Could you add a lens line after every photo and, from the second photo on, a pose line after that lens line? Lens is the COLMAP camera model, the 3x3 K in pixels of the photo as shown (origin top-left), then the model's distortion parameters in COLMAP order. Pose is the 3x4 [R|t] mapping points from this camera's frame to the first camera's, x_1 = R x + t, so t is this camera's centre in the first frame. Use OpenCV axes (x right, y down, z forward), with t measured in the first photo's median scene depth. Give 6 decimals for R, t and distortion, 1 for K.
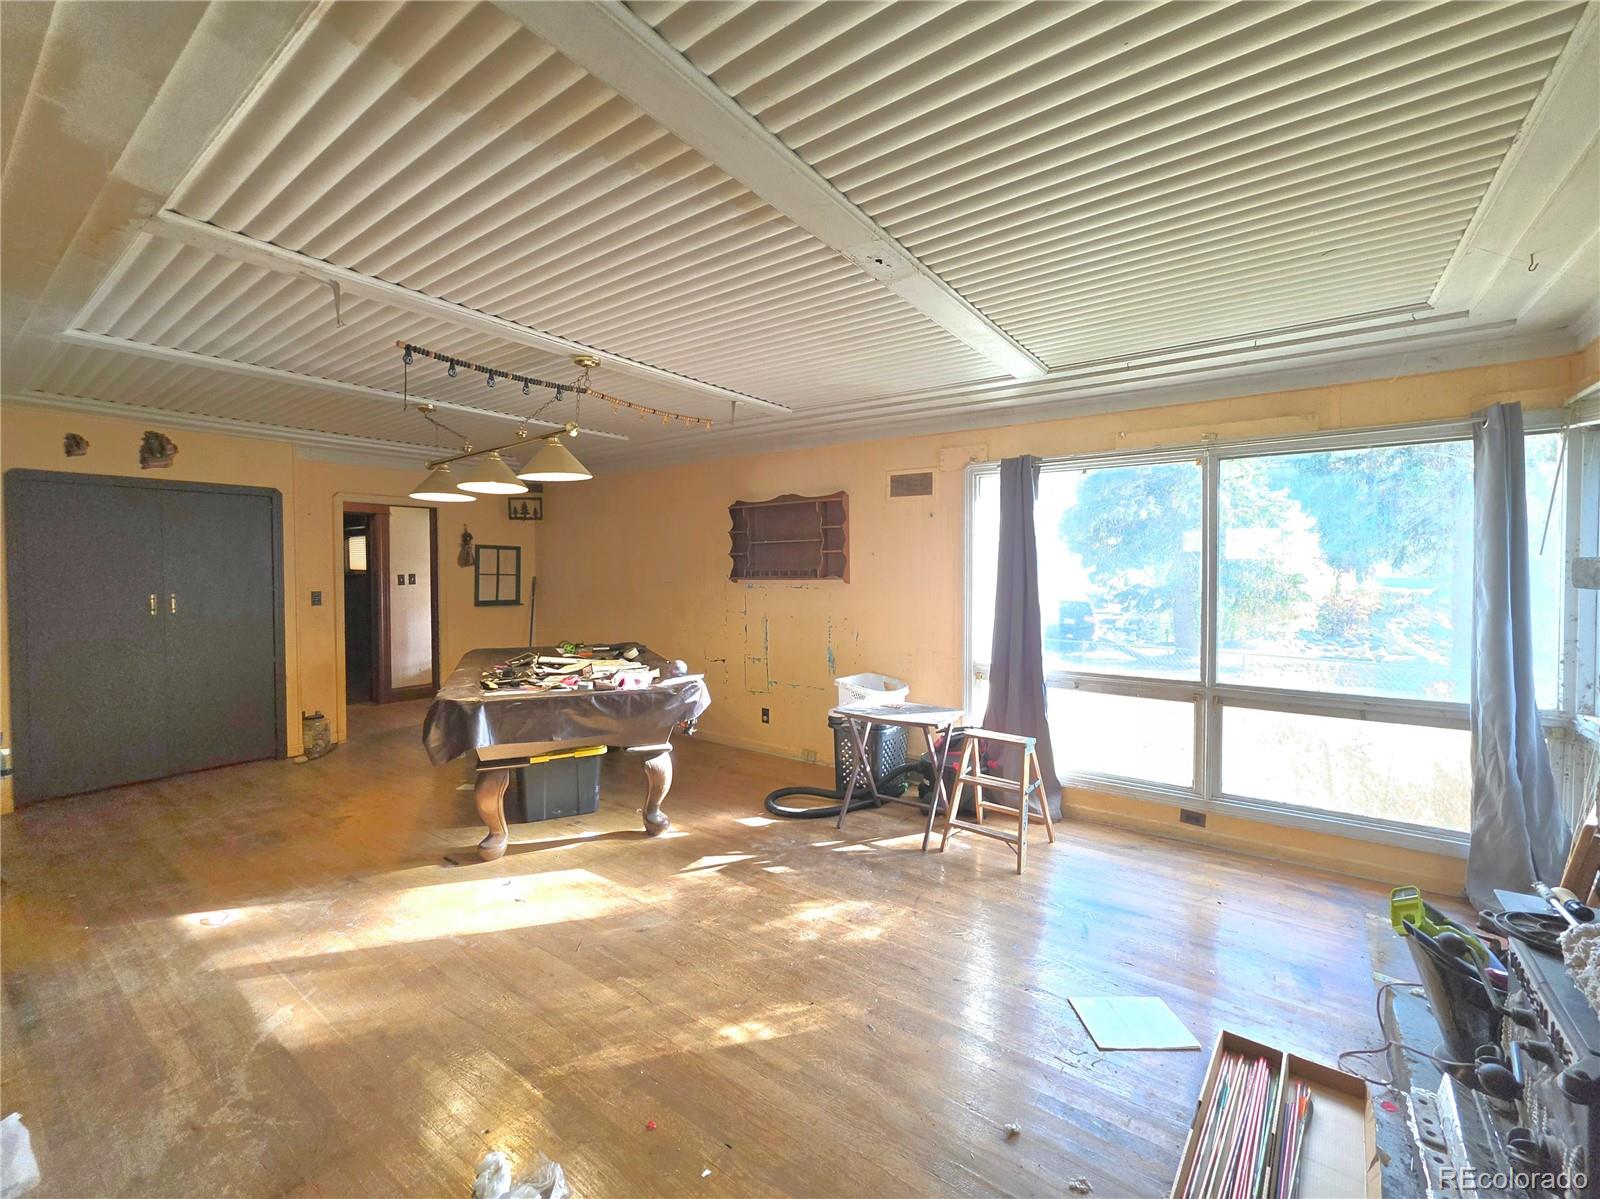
lens RADIAL K [[676.0, 0, 800.0], [0, 676.0, 599.5], [0, 0, 1]] dist [-0.001435, -0.000261]
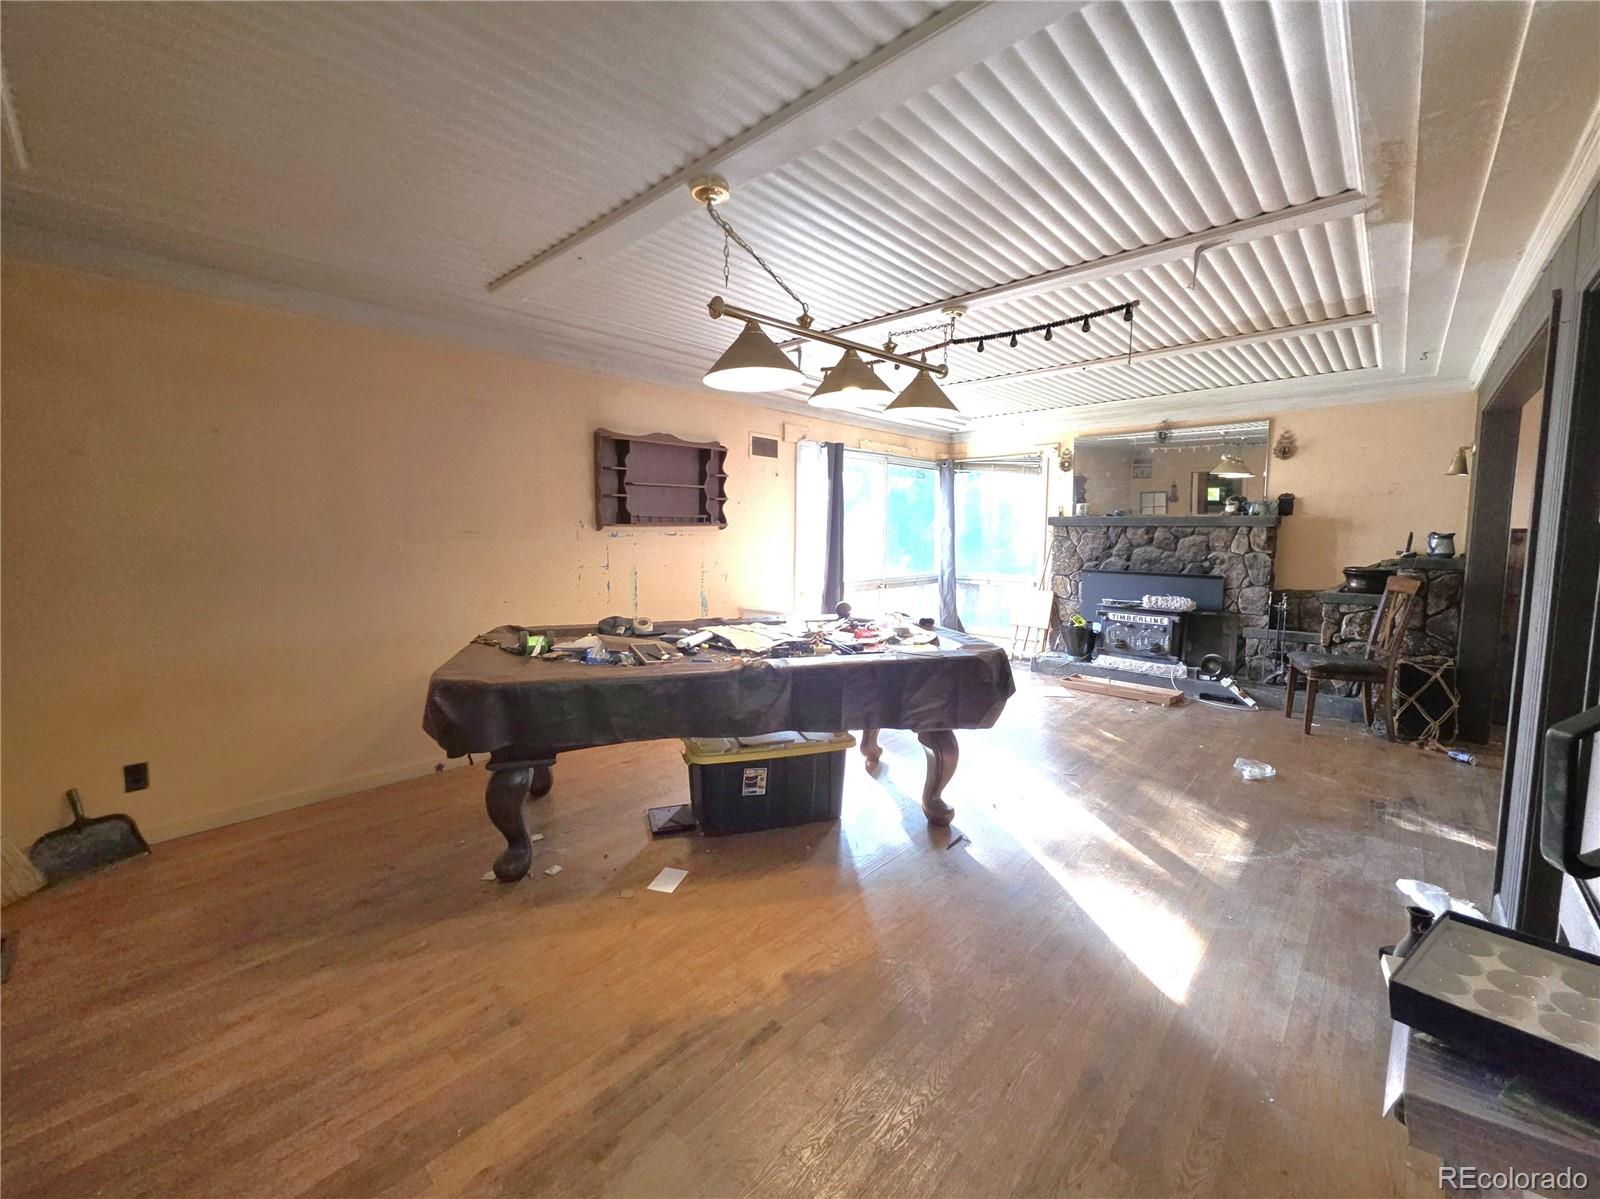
lens RADIAL K [[635.7, 0, 795.7], [0, 635.7, 595.7], [0, 0, 1]] dist [0.000410, 0.000092]
pose [[0.123432, -0.103285, 0.986963, -0.980756], [0.035109, 0.994401, 0.099672, -0.017192], [-0.991732, 0.022349, 0.126367, 0.808784]]
